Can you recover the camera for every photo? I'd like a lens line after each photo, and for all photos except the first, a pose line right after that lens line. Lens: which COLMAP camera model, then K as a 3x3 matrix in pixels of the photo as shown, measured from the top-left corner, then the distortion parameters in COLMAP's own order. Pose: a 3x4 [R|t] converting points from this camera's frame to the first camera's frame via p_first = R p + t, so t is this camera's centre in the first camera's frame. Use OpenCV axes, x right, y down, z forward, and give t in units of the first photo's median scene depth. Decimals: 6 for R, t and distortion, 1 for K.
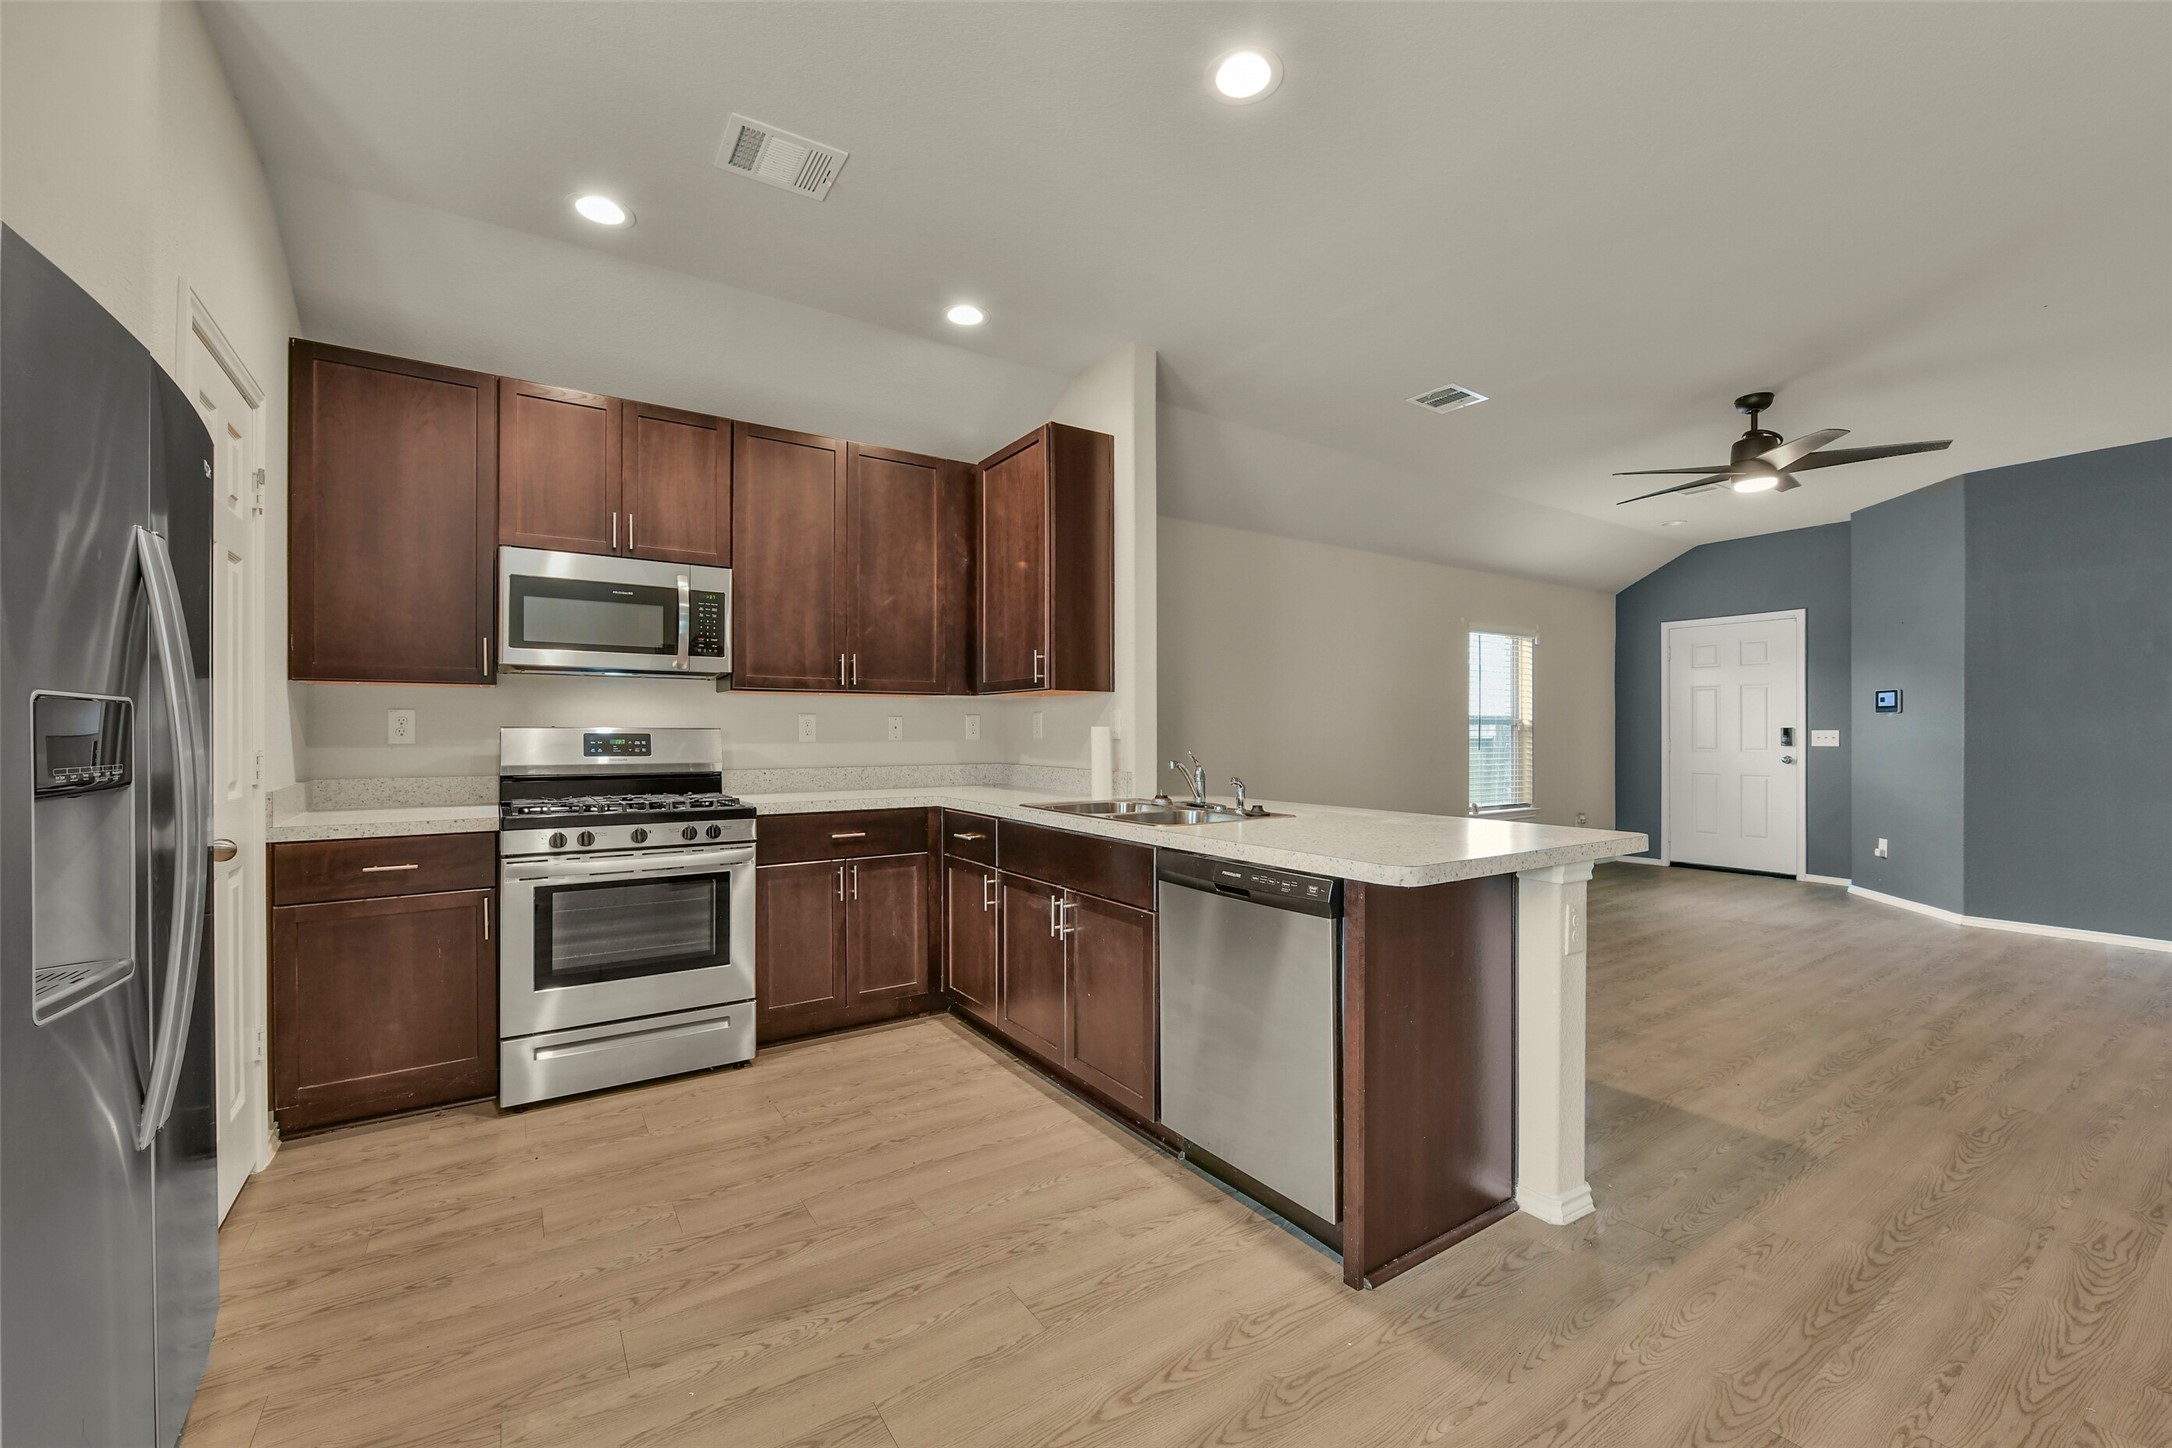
lens RADIAL K [[877.6, 0, 1094.7], [0, 877.6, 728.1], [0, 0, 1]] dist [-0.008616, -0.000224]
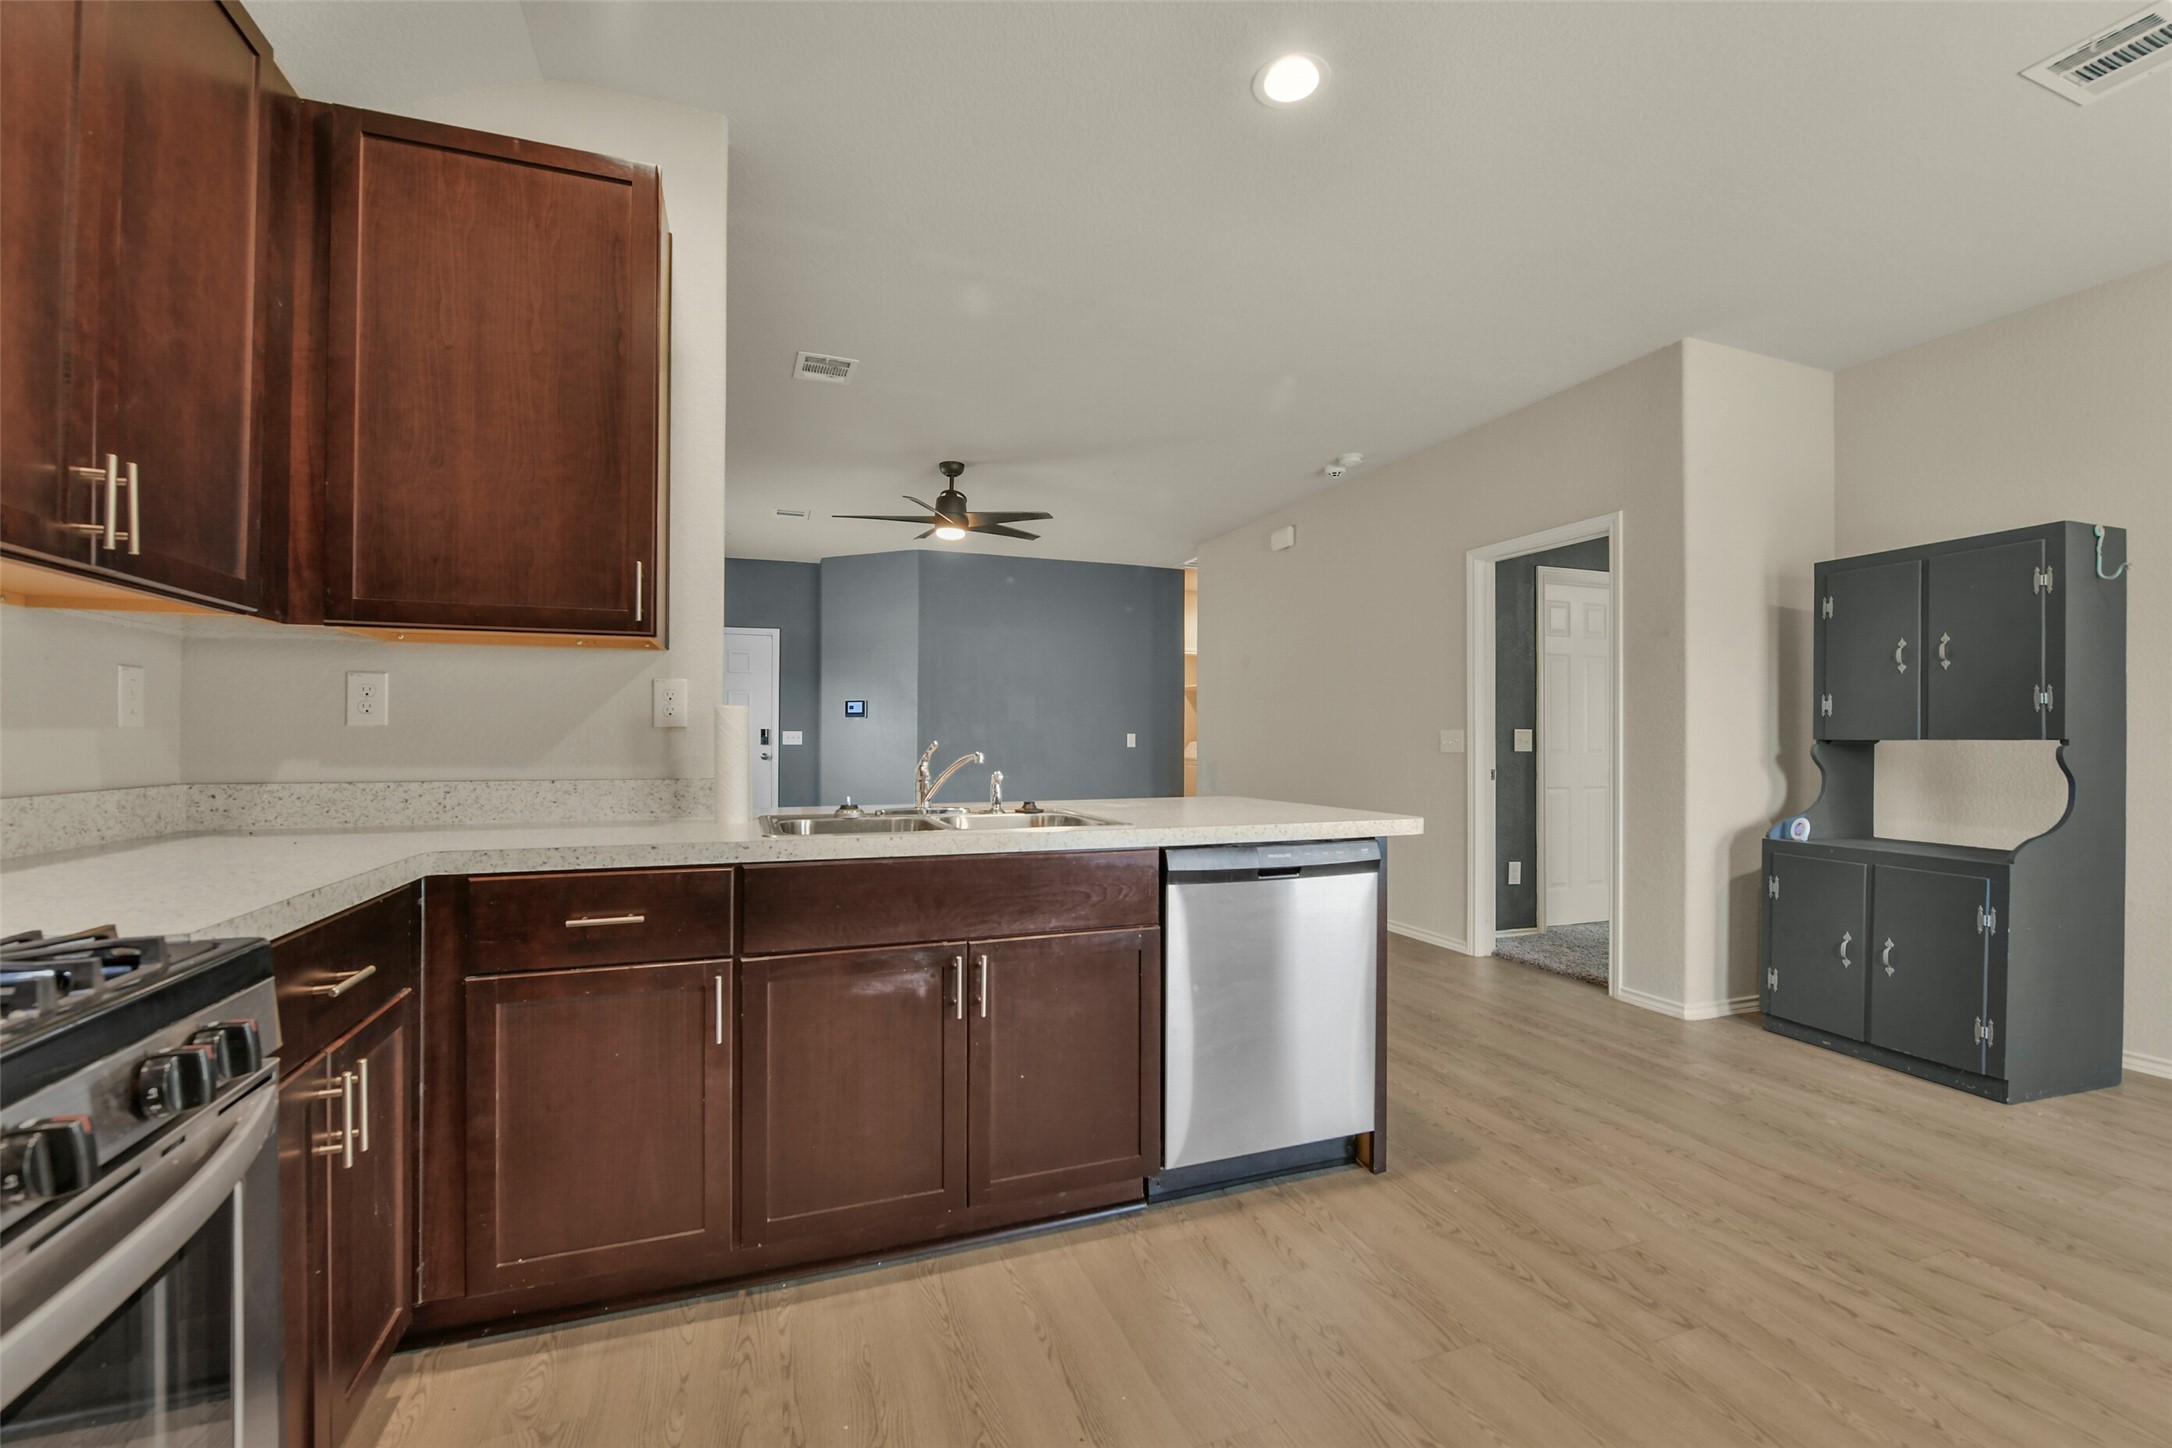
lens RADIAL K [[901.7, 0, 1091.7], [0, 901.7, 730.4], [0, 0, 1]] dist [-0.010122, -0.000033]
pose [[0.230306, 0.009616, 0.973071, -0.572161], [-0.004292, 0.999951, -0.008866, 0.021038], [-0.973109, -0.002135, 0.230336, 0.620197]]
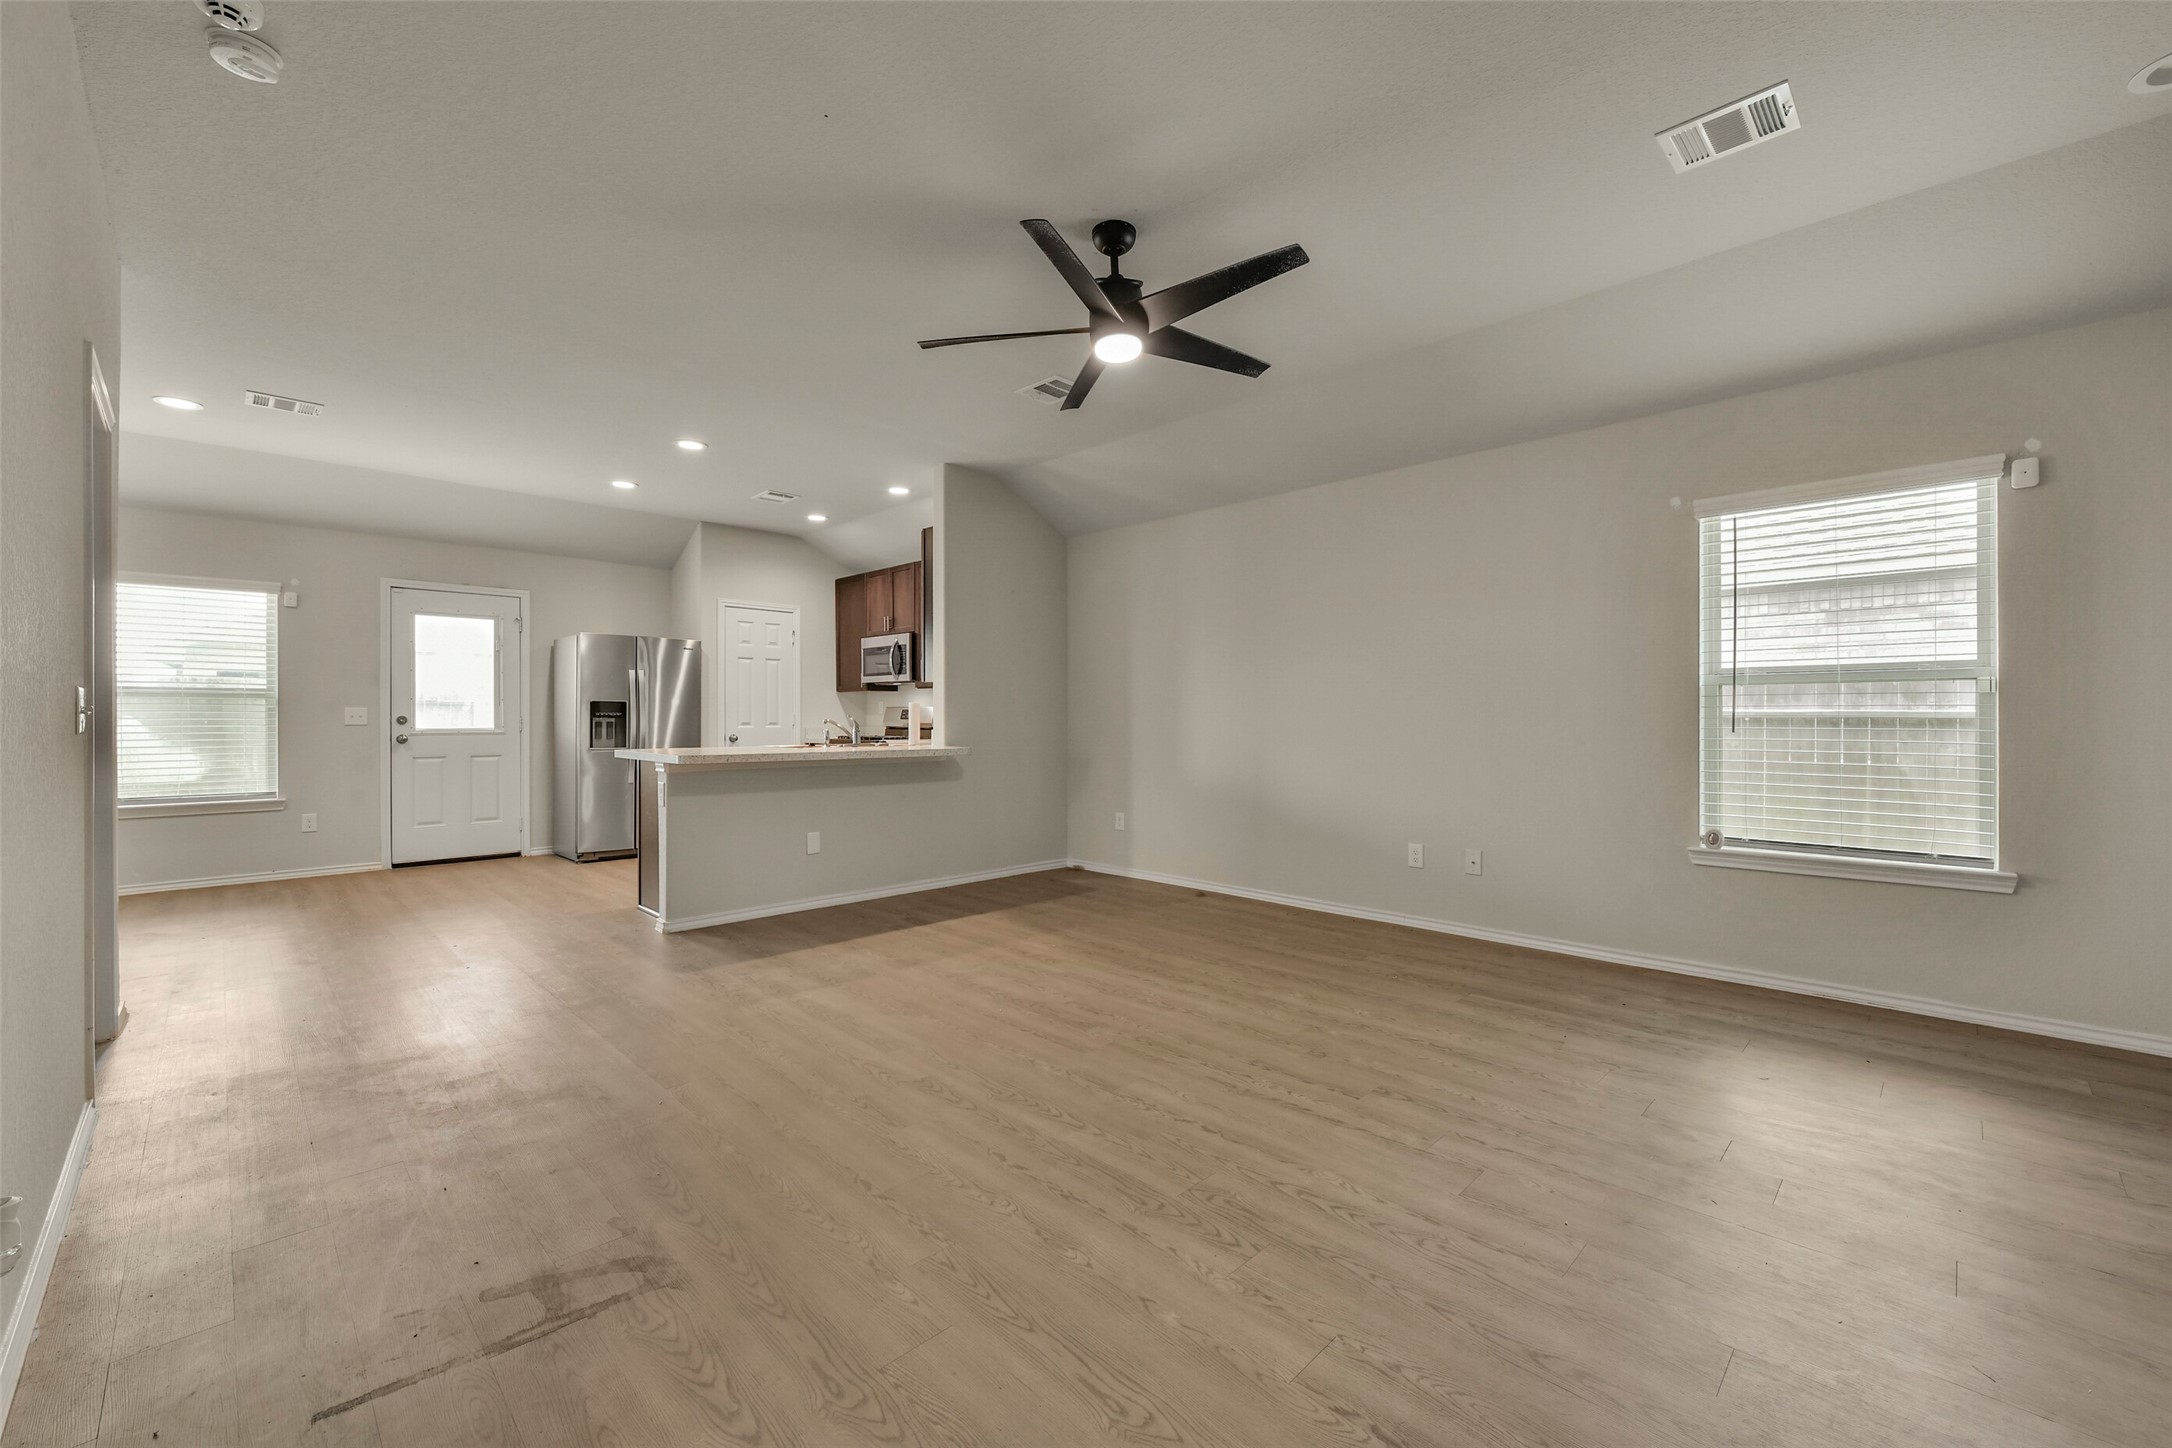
lens RADIAL K [[872.2, 0, 1084.6], [0, 872.2, 714.4], [0, 0, 1]] dist [-0.001829, -0.000164]
pose [[0.188656, -0.005677, -0.982027, 1.807859], [0.002903, 0.999982, -0.005223, 0.032979], [0.982039, -0.001865, 0.188670, 1.035974]]
